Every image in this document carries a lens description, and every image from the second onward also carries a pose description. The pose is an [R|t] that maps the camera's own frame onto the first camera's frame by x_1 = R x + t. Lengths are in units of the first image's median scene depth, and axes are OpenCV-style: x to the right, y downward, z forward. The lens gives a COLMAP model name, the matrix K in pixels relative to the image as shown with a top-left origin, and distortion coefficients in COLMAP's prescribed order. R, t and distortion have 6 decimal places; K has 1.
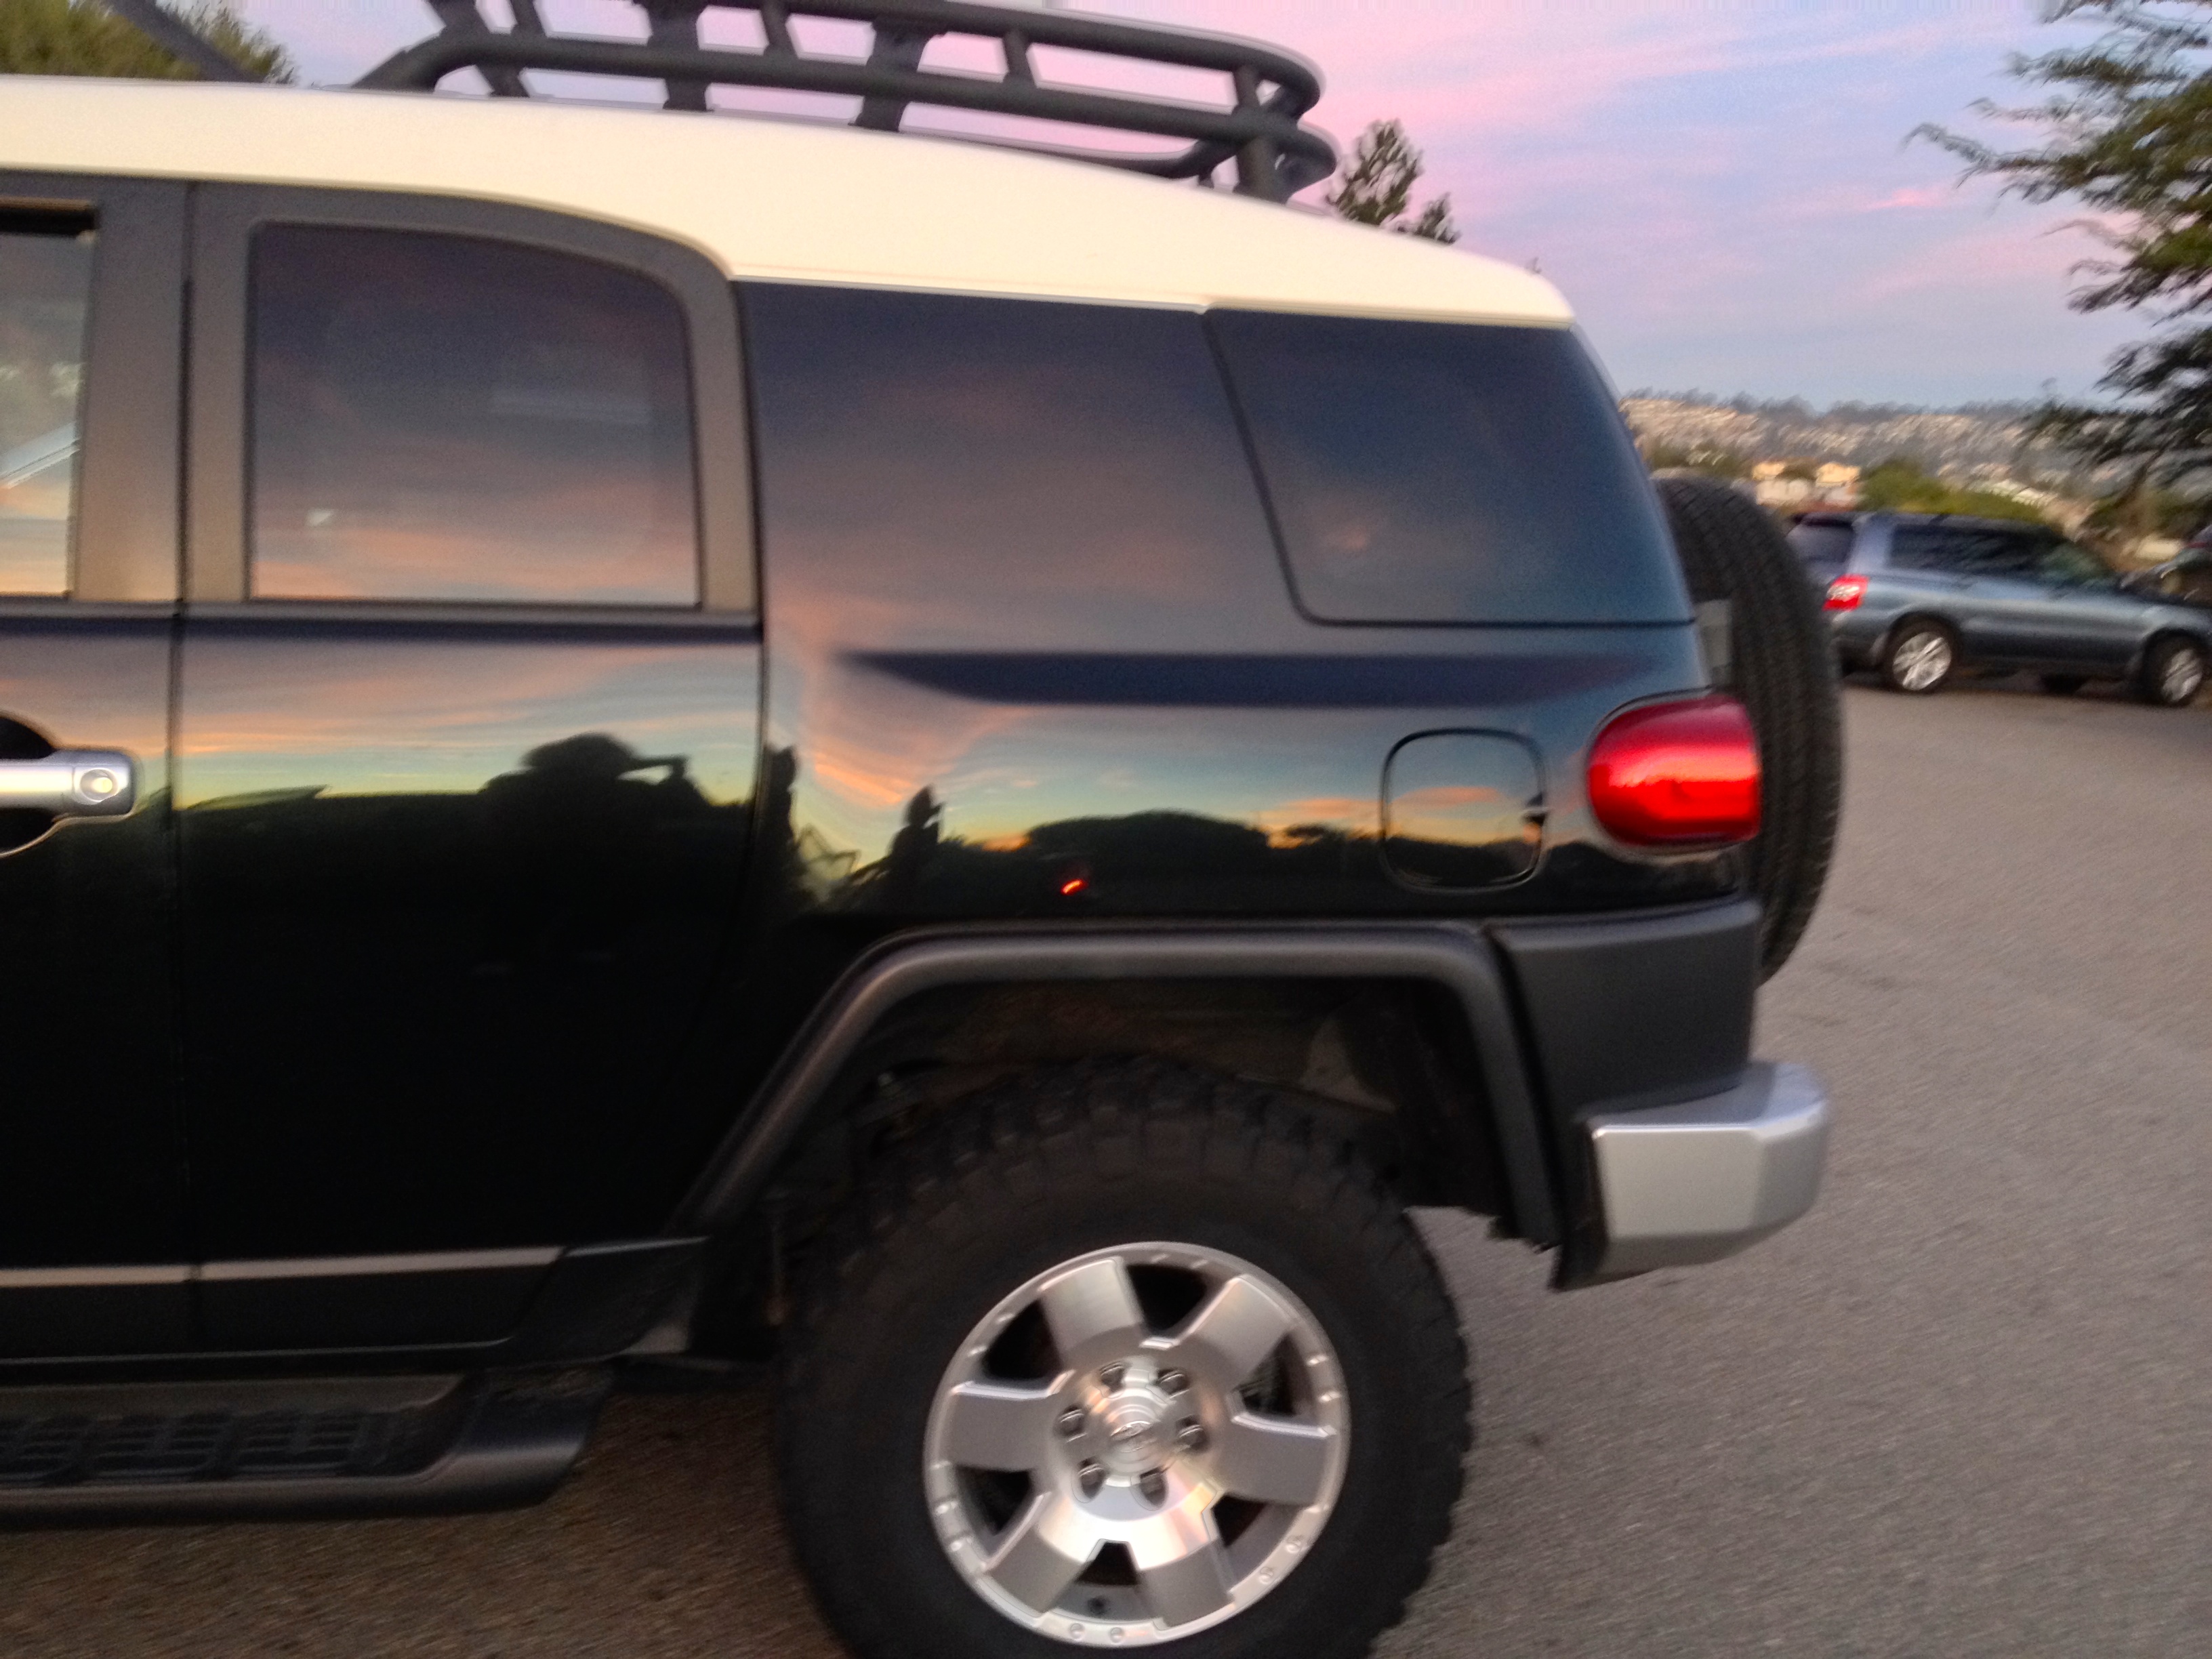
lens RADIAL K [[2220.9, 0, 1103.0], [0, 2220.9, 835.5], [0, 0, 1]] dist [0.128494, -0.292771]
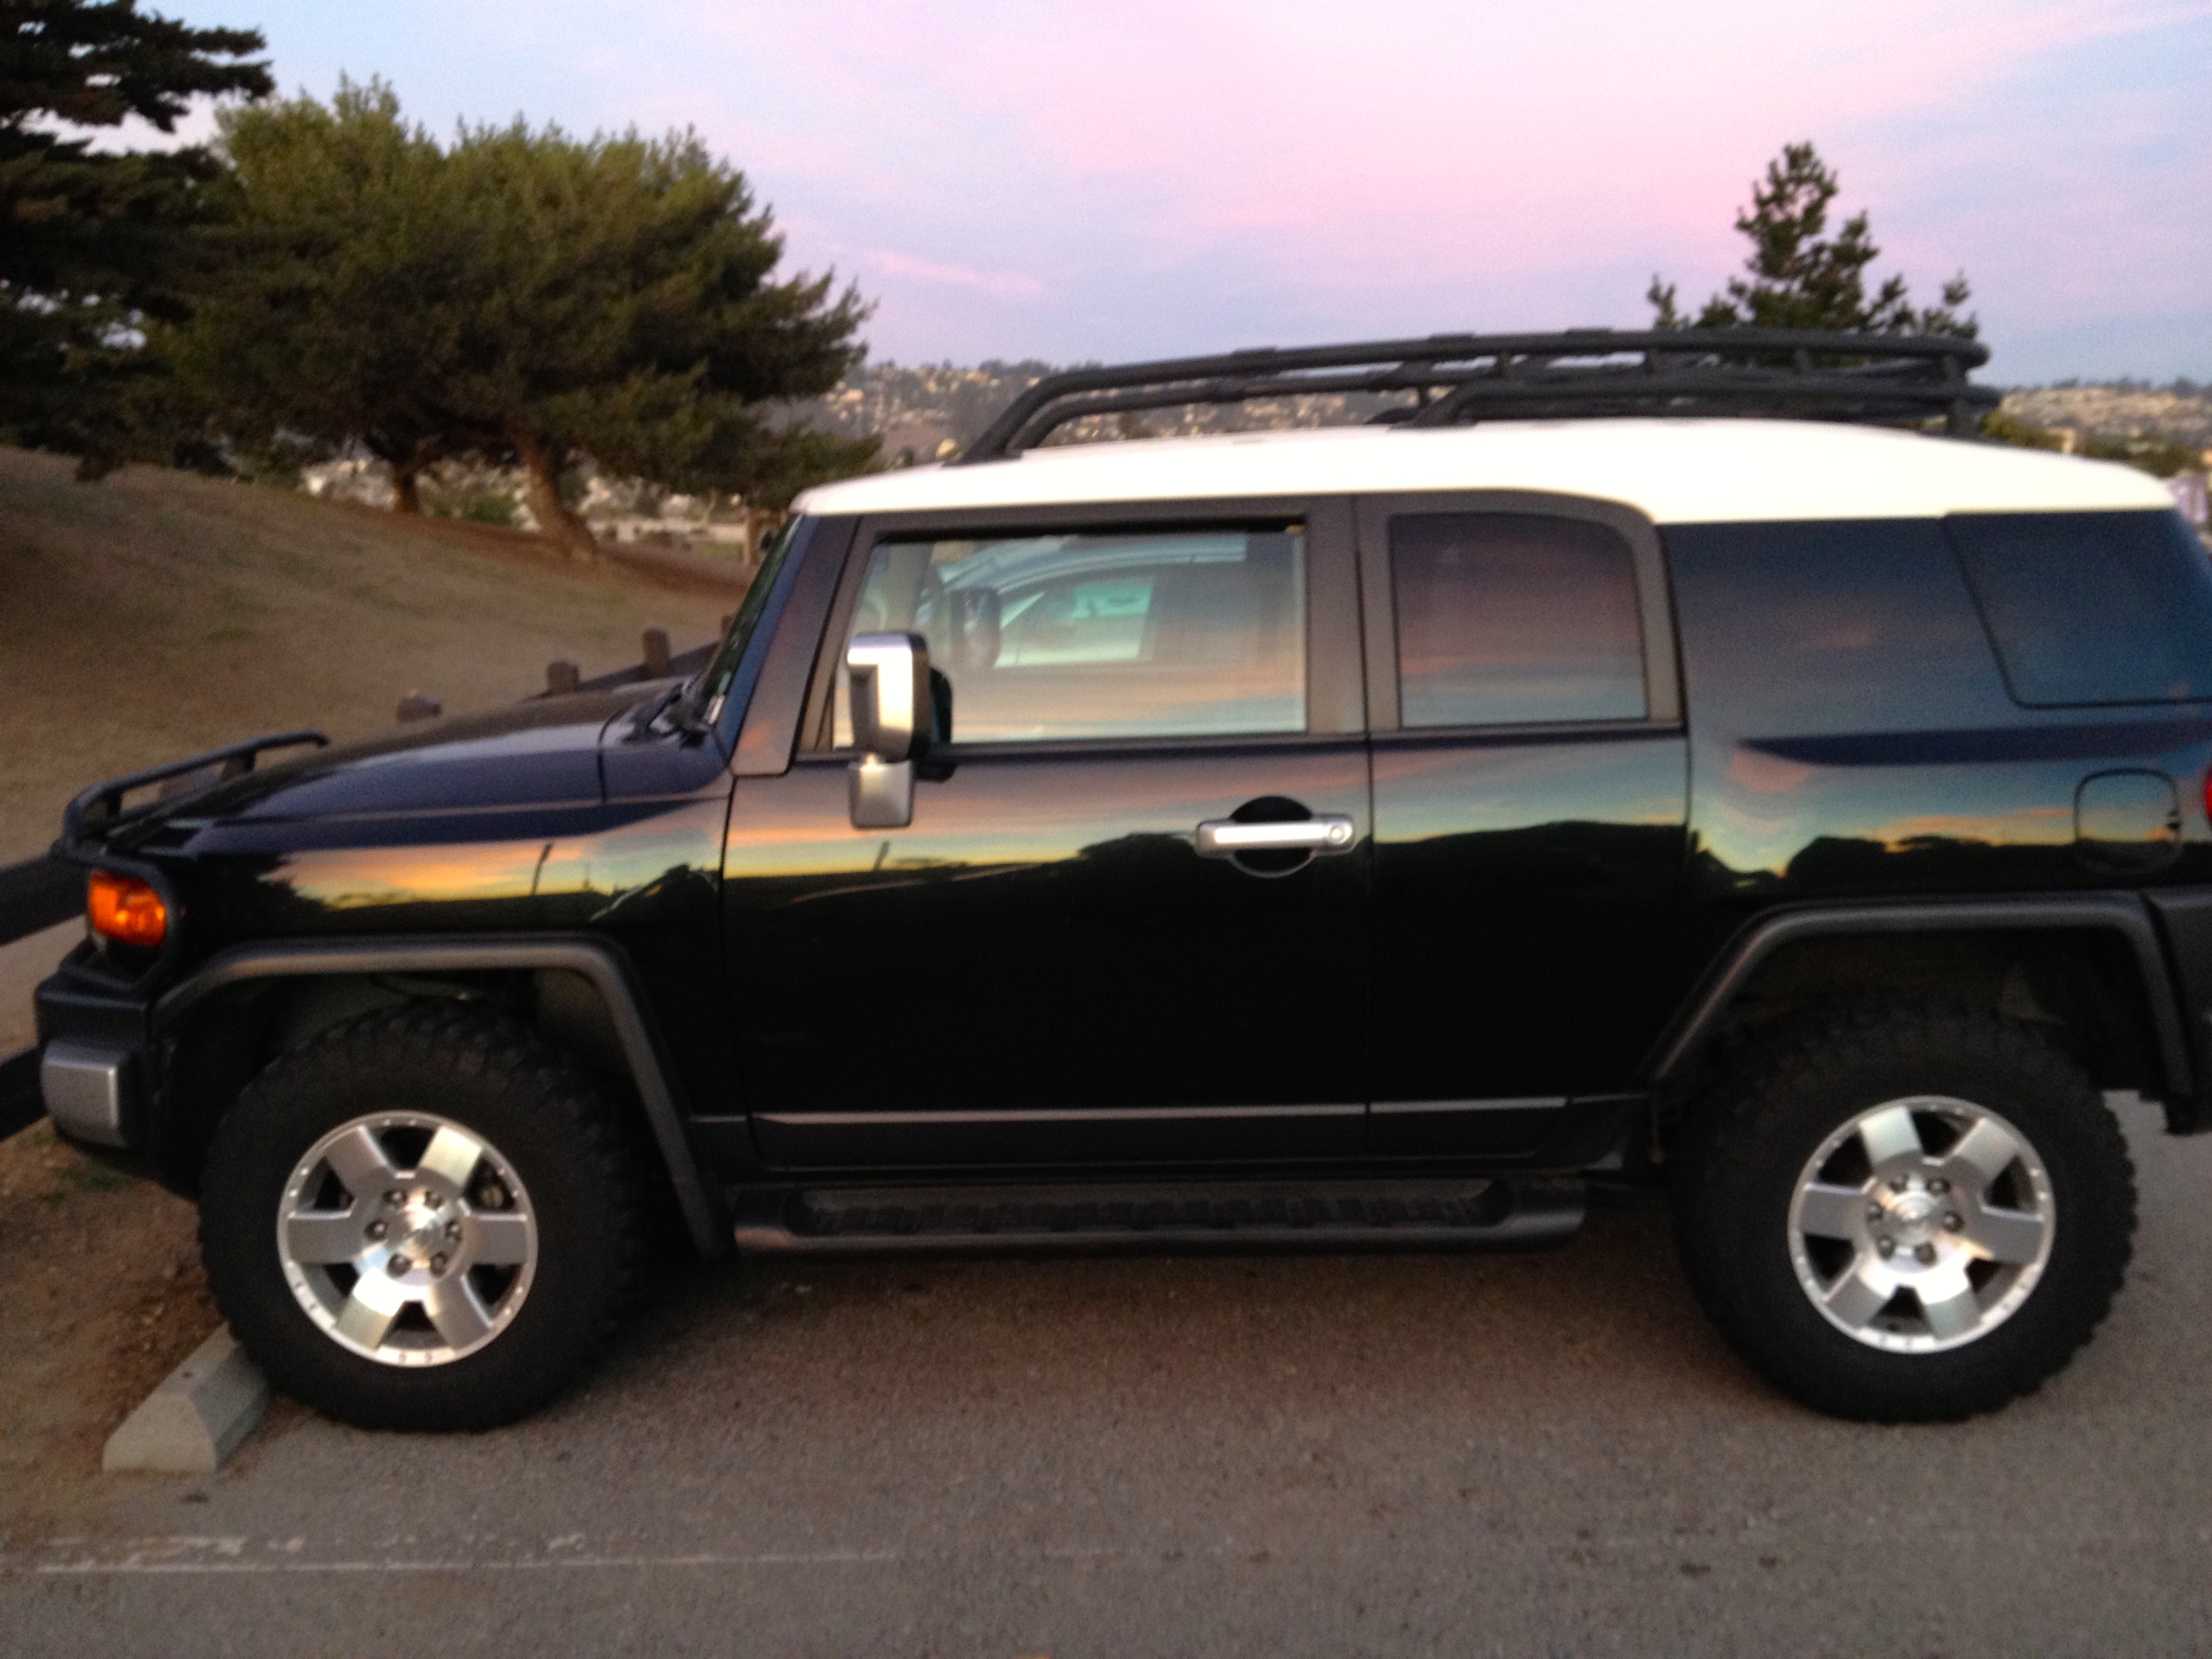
lens RADIAL K [[2220.9, 0, 1103.0], [0, 2220.9, 835.5], [0, 0, 1]] dist [0.128494, -0.292771]
pose [[0.984049, -0.034253, -0.174569, -0.273215], [0.031361, 0.999322, -0.019298, 0.006835], [0.175112, 0.013516, 0.984456, -0.700590]]
